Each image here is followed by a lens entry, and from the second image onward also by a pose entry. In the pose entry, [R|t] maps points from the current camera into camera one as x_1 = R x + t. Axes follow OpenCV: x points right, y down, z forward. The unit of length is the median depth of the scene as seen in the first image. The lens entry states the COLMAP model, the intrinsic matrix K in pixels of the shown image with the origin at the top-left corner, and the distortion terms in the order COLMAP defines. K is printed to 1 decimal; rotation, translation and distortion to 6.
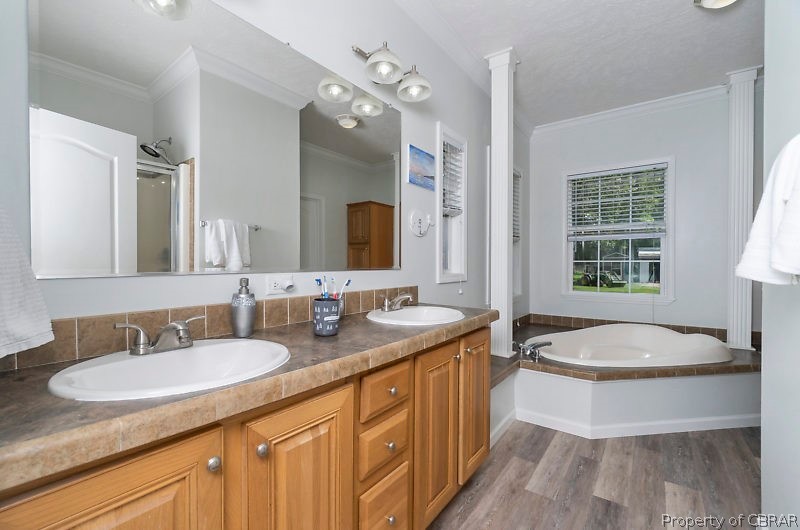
lens RADIAL K [[345.5, 0, 403.1], [0, 345.5, 266.0], [0, 0, 1]] dist [-0.004134, 0.001412]
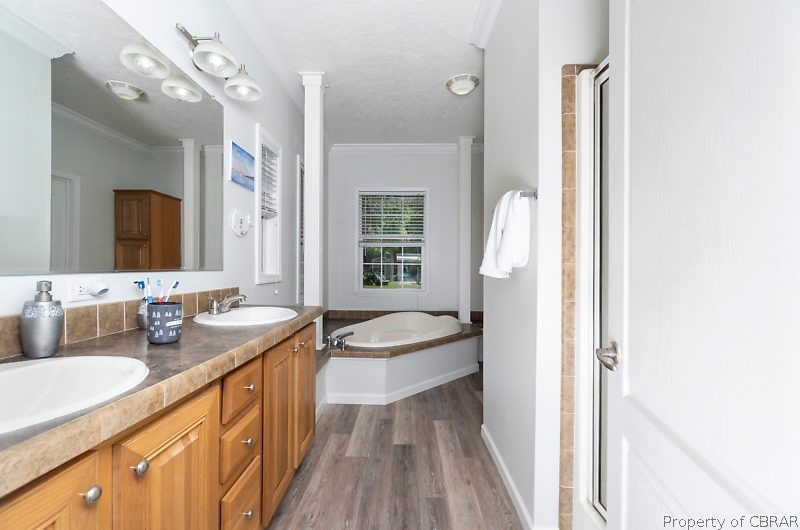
lens RADIAL K [[345.5, 0, 391.5], [0, 345.5, 266.0], [0, 0, 1]] dist [-0.004134, 0.001412]
pose [[0.819007, 0.004933, 0.573763, -0.178393], [-0.001747, 0.999980, -0.006104, 0.003271], [-0.573781, 0.003996, 0.818999, -0.053109]]
